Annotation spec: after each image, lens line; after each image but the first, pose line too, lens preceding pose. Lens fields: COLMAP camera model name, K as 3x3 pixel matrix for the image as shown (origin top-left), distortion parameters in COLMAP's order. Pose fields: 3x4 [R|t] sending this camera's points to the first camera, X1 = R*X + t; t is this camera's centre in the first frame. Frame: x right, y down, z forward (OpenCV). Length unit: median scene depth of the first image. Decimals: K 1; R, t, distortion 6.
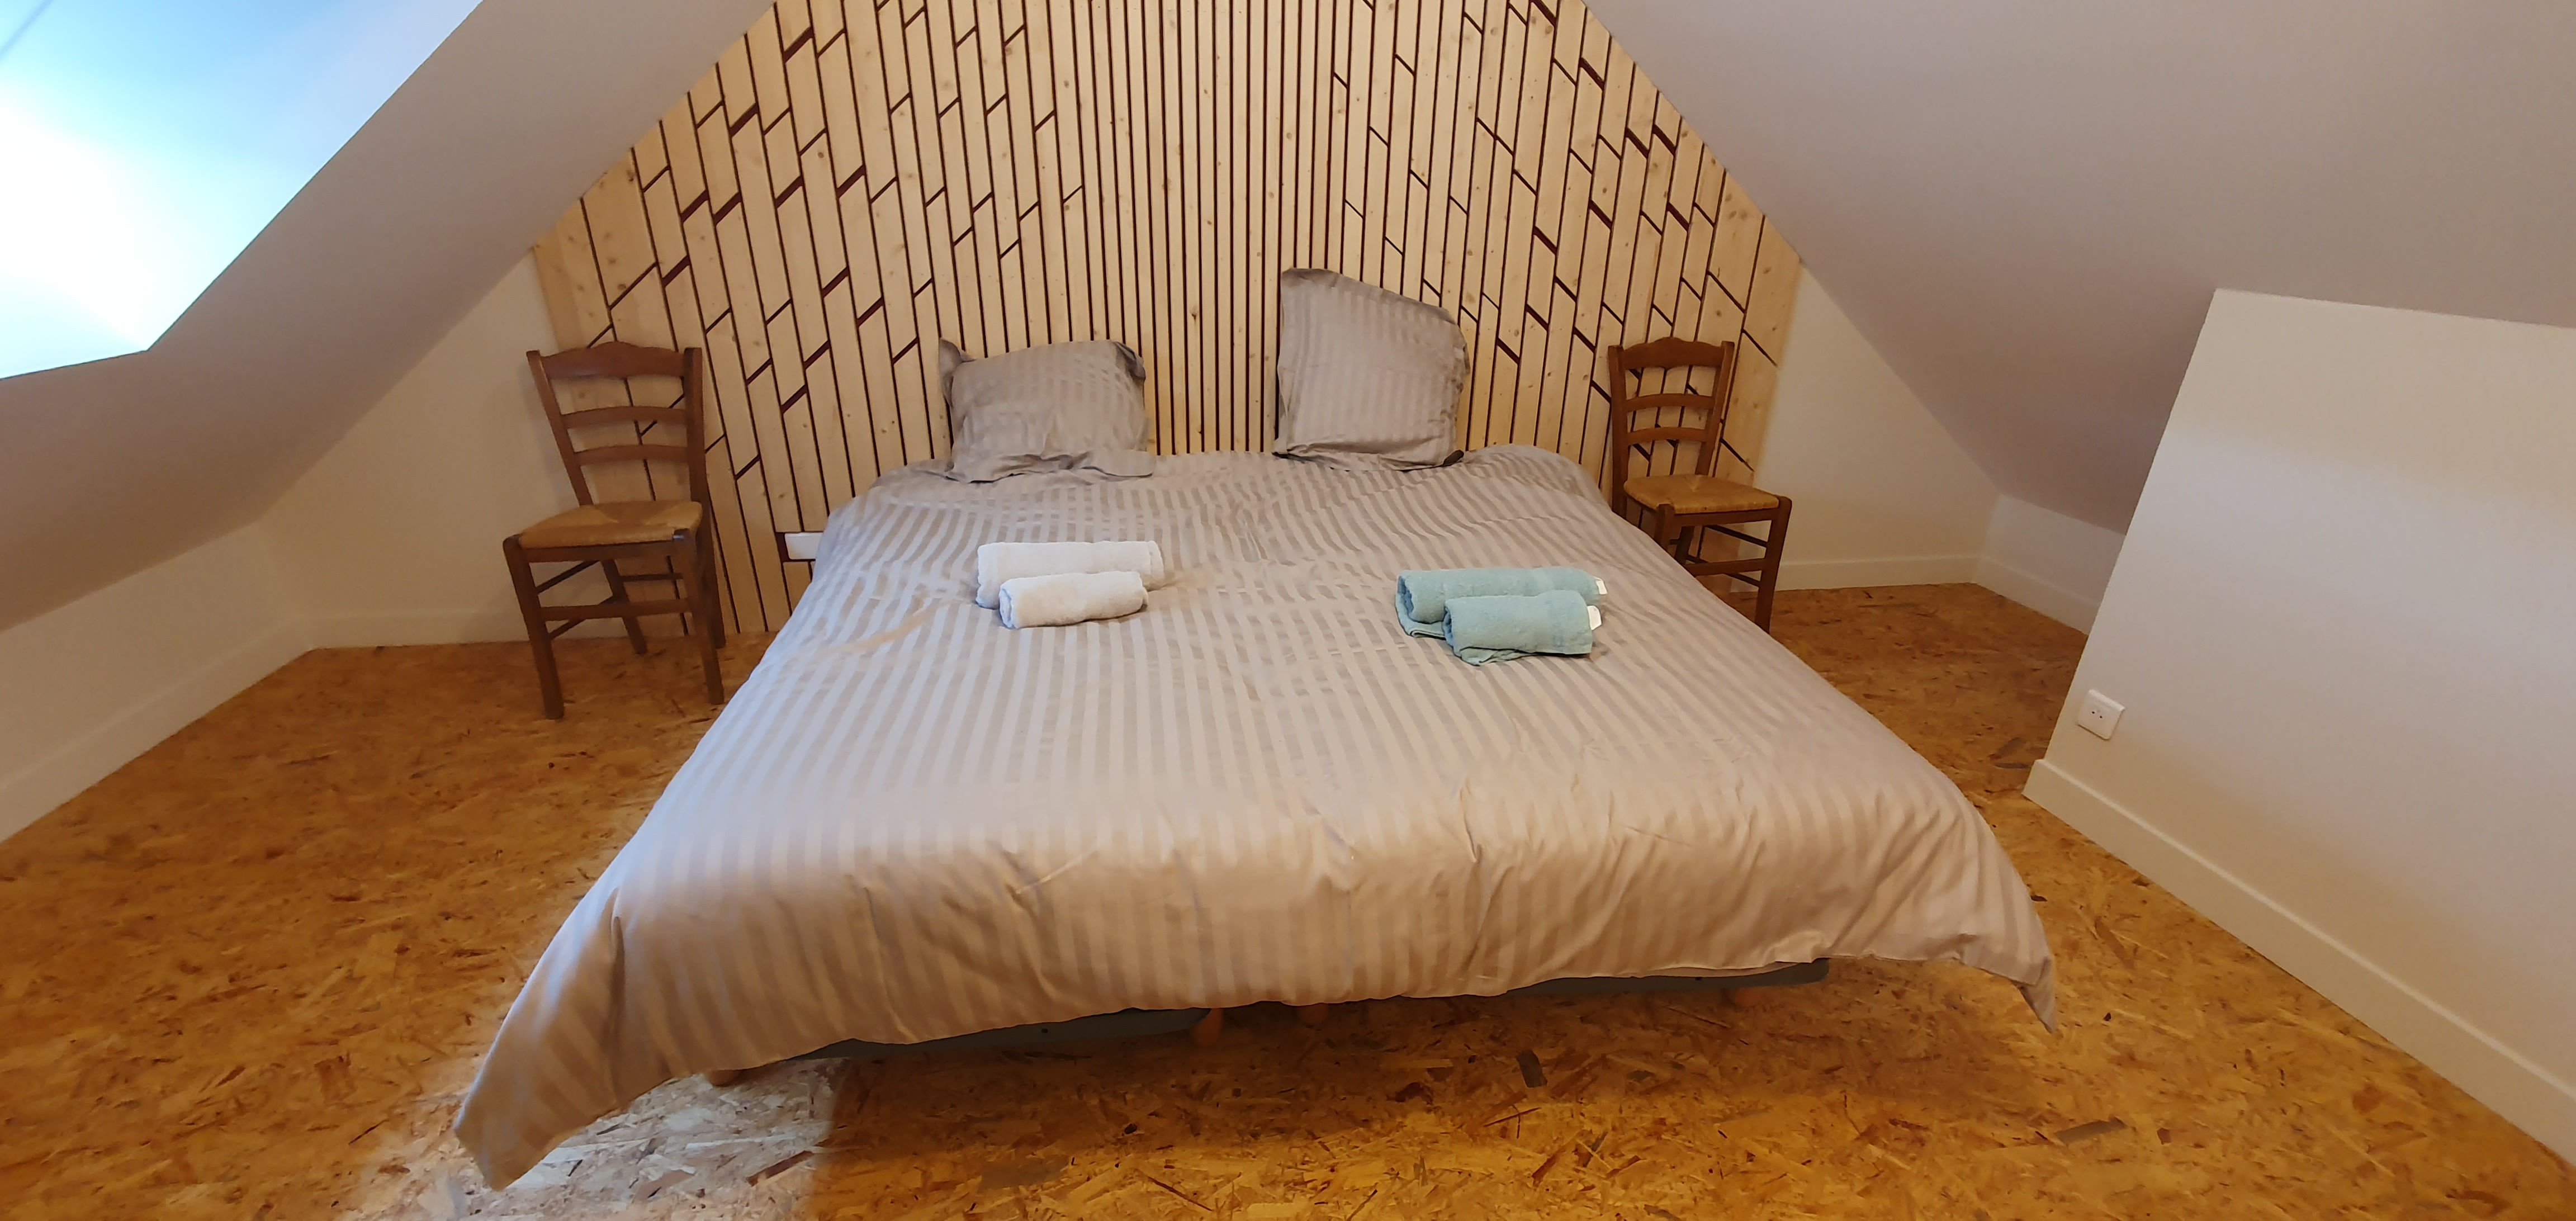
lens RADIAL K [[1030.4, 0, 1283.7], [0, 1030.4, 633.3], [0, 0, 1]] dist [0.006149, 0.000016]
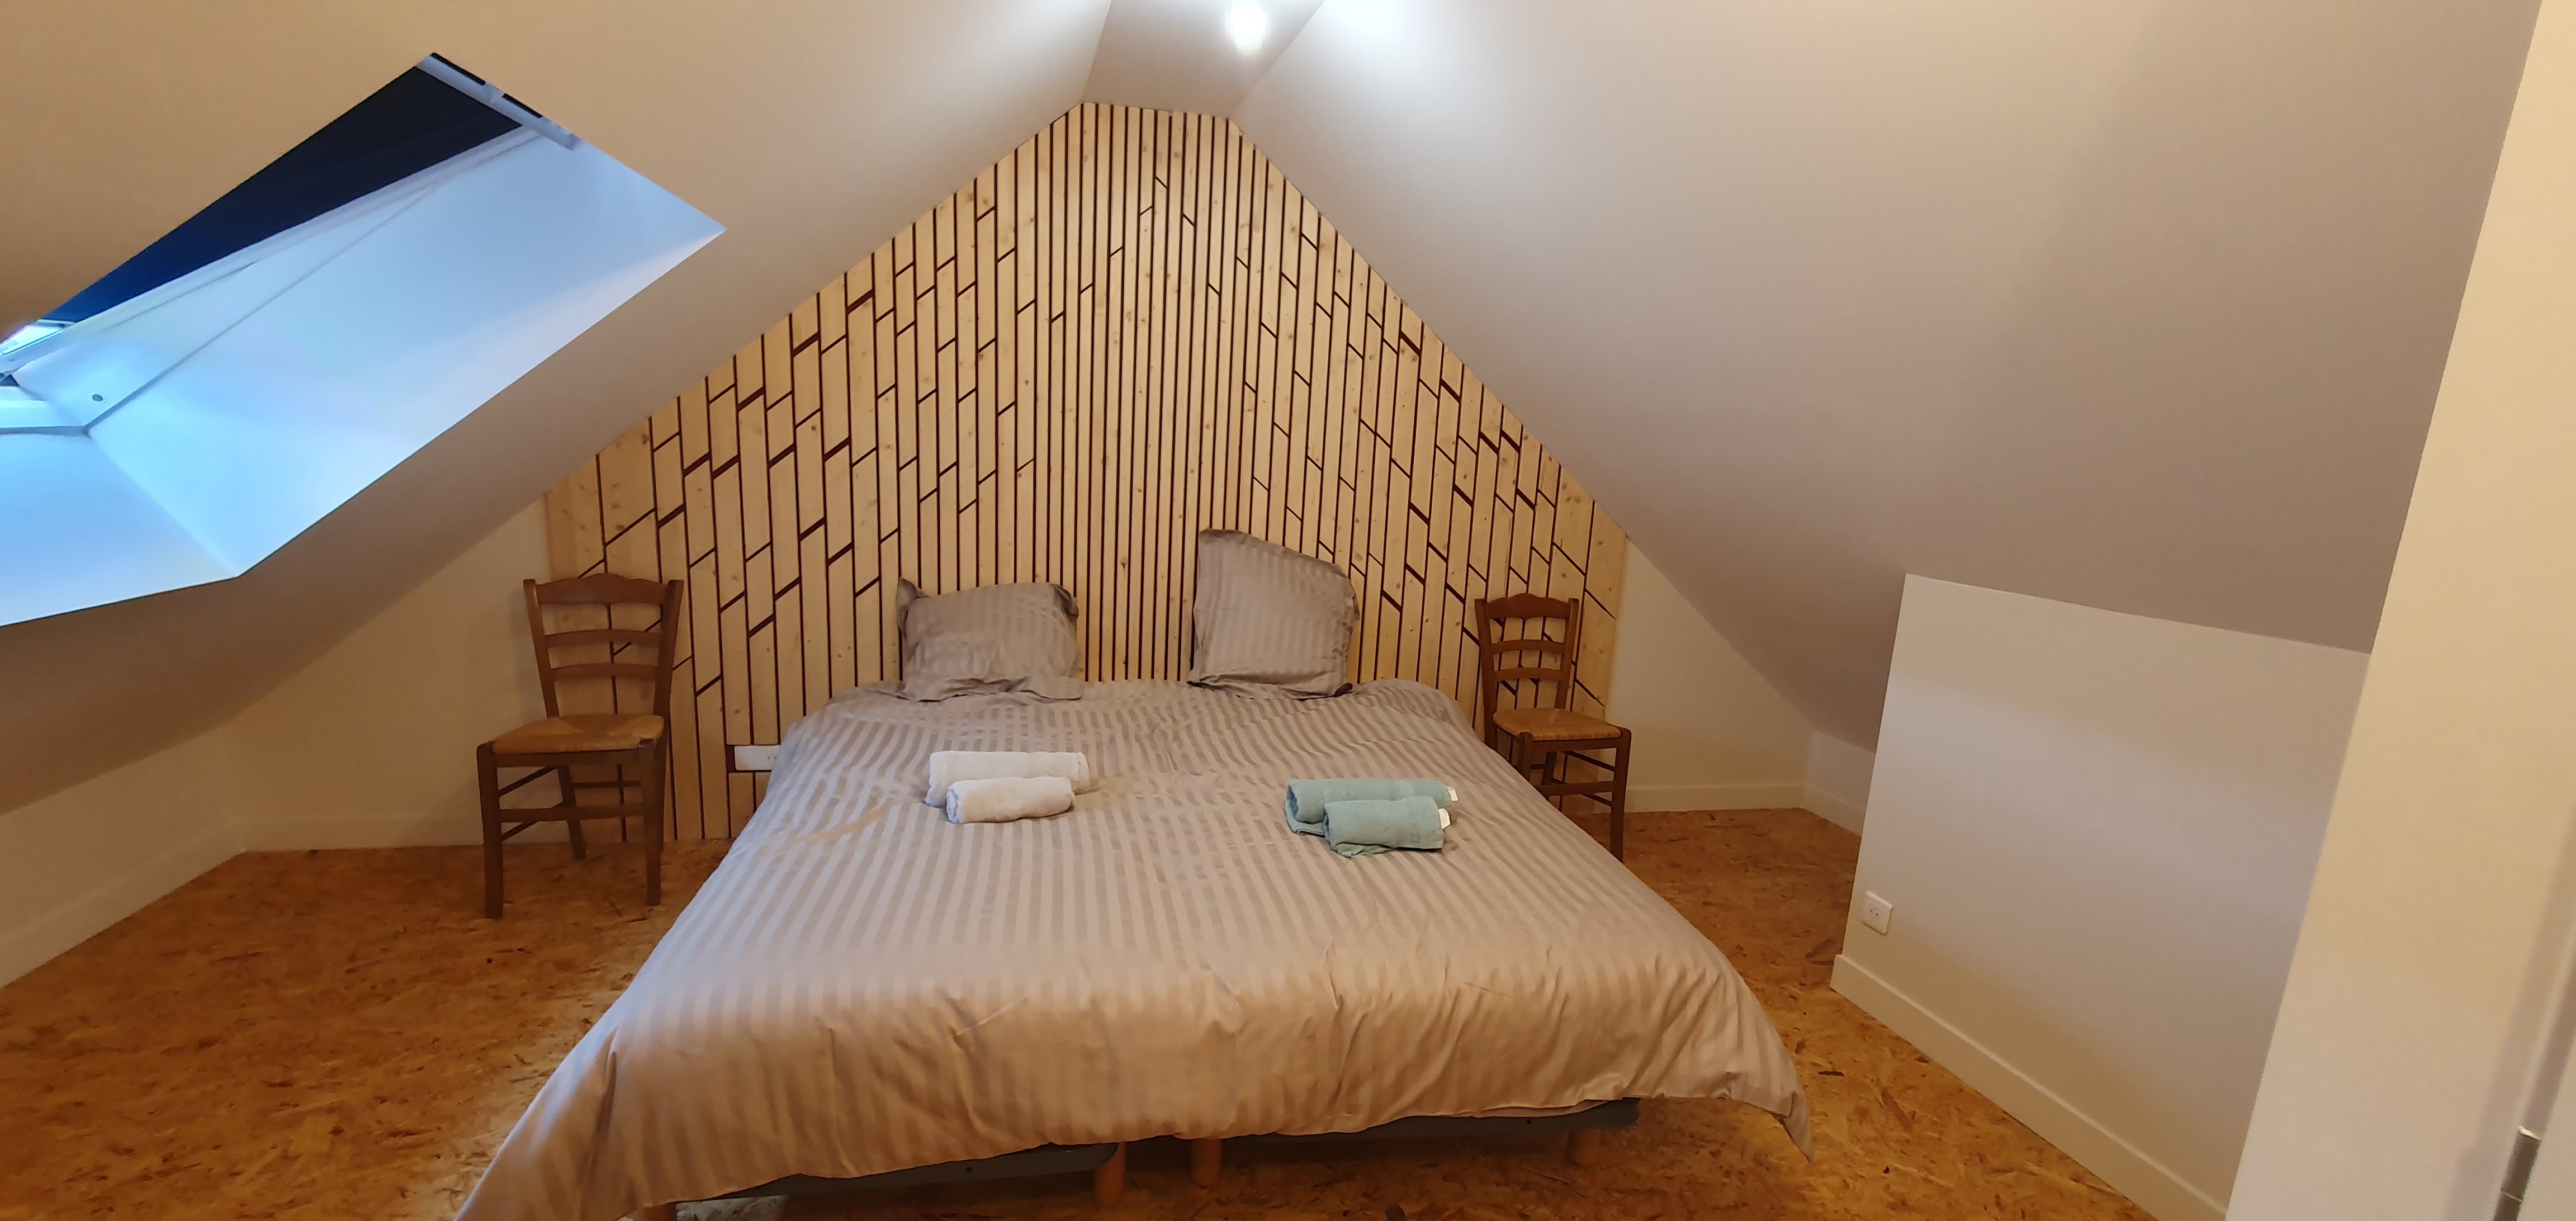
lens RADIAL K [[1030.4, 0, 1283.7], [0, 1030.4, 633.3], [0, 0, 1]] dist [0.006149, 0.000016]
pose [[0.996866, 0.024125, 0.075340, 0.011399], [-0.006756, 0.974847, -0.222772, 0.037182], [-0.078820, 0.221565, 0.971955, -0.185100]]
